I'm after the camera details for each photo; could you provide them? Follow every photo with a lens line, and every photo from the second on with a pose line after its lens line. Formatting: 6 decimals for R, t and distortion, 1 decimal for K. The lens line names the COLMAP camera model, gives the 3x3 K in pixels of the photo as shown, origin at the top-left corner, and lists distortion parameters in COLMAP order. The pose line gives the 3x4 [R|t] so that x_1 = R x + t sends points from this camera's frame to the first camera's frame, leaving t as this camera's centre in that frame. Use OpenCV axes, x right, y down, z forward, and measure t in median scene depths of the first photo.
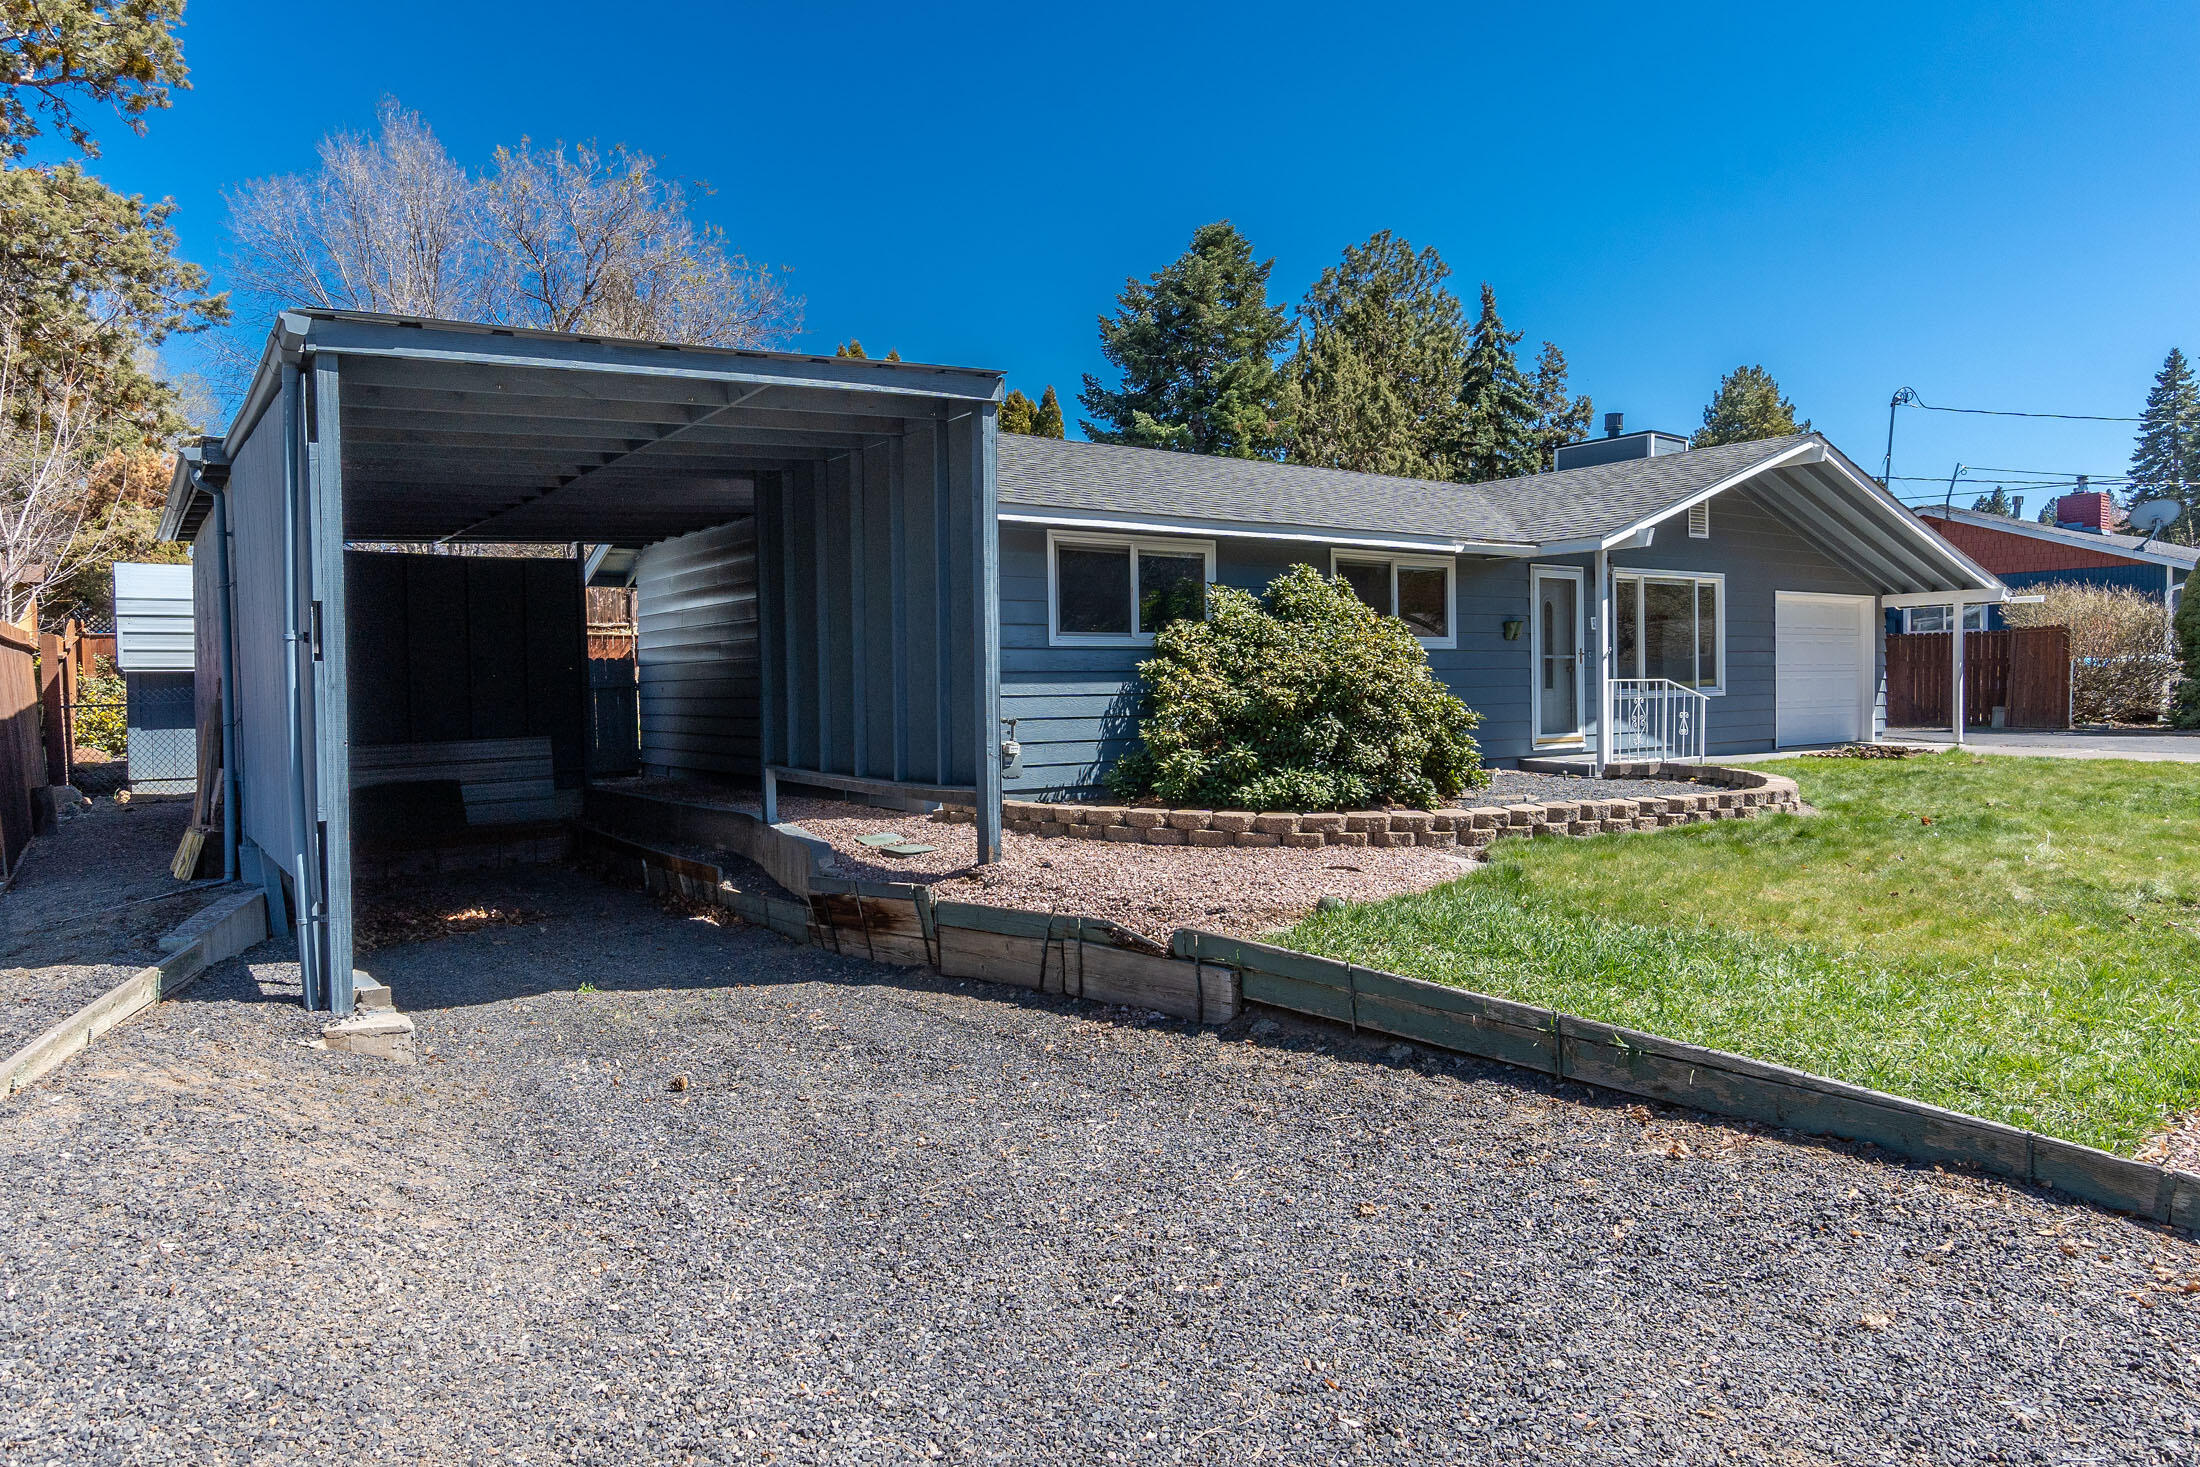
lens RADIAL K [[1356.2, 0, 1100.0], [0, 1356.2, 733.5], [0, 0, 1]] dist [0.000387, -0.003105]
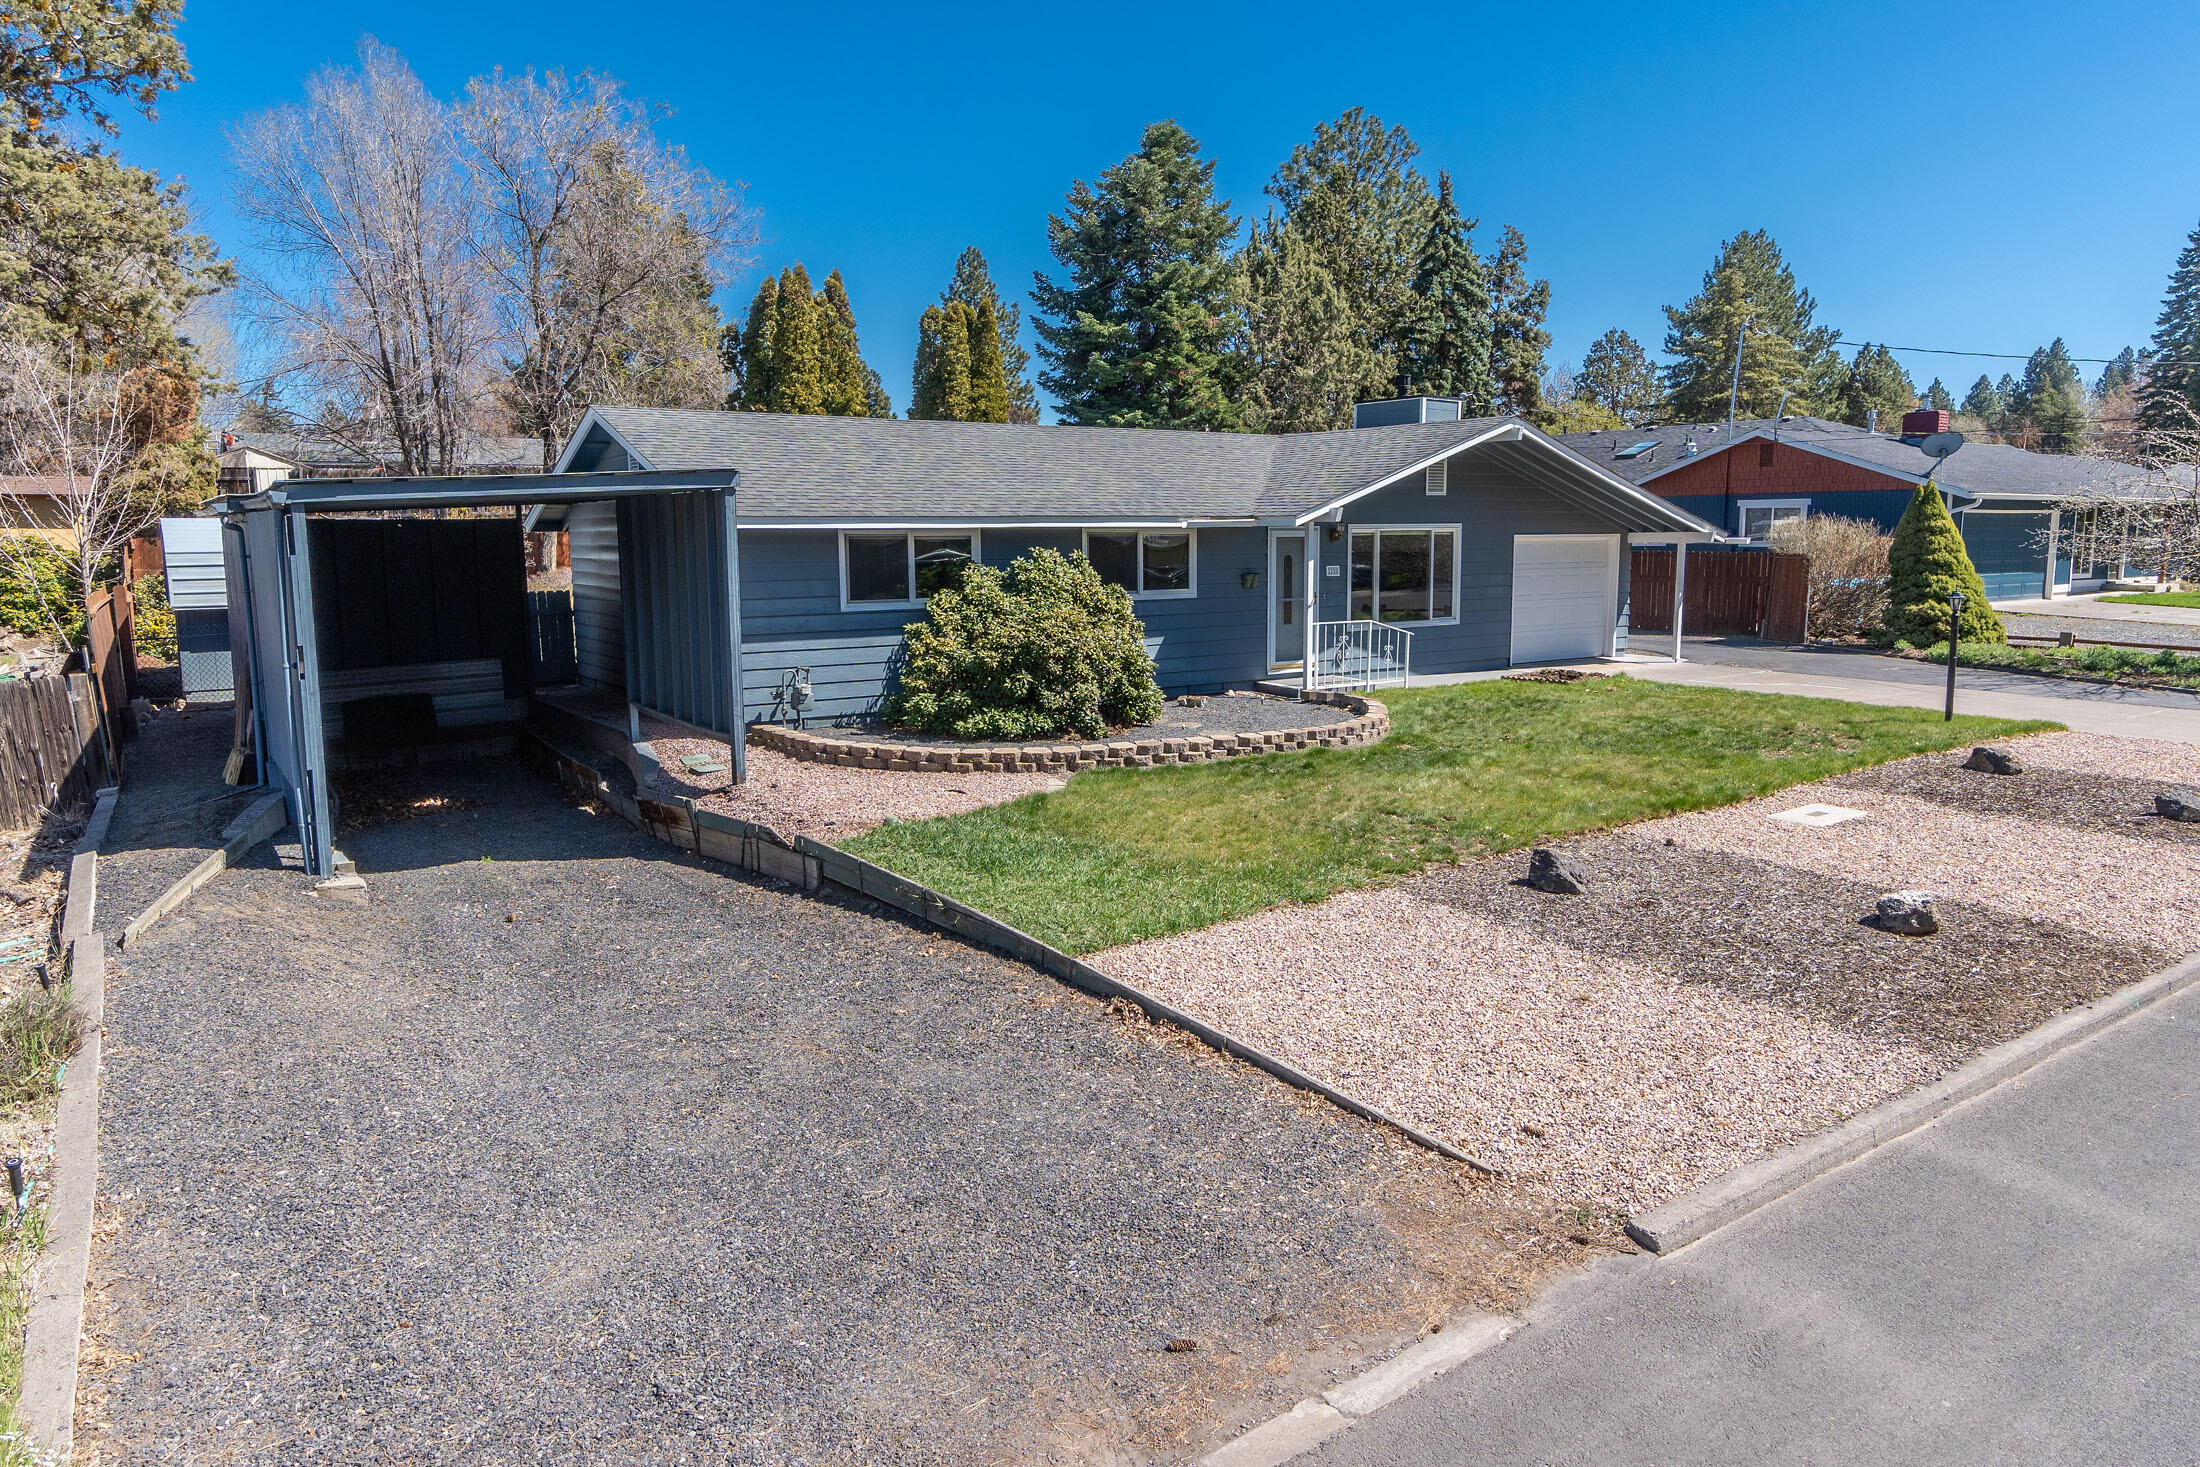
lens RADIAL K [[1373.1, 0, 1100.0], [0, 1373.1, 733.5], [0, 0, 1]] dist [-0.009546, 0.000938]
pose [[0.999724, 0.010952, -0.020767, 0.239956], [-0.008635, 0.994050, 0.108580, -0.089968], [0.021832, -0.108370, 0.993871, -0.363210]]
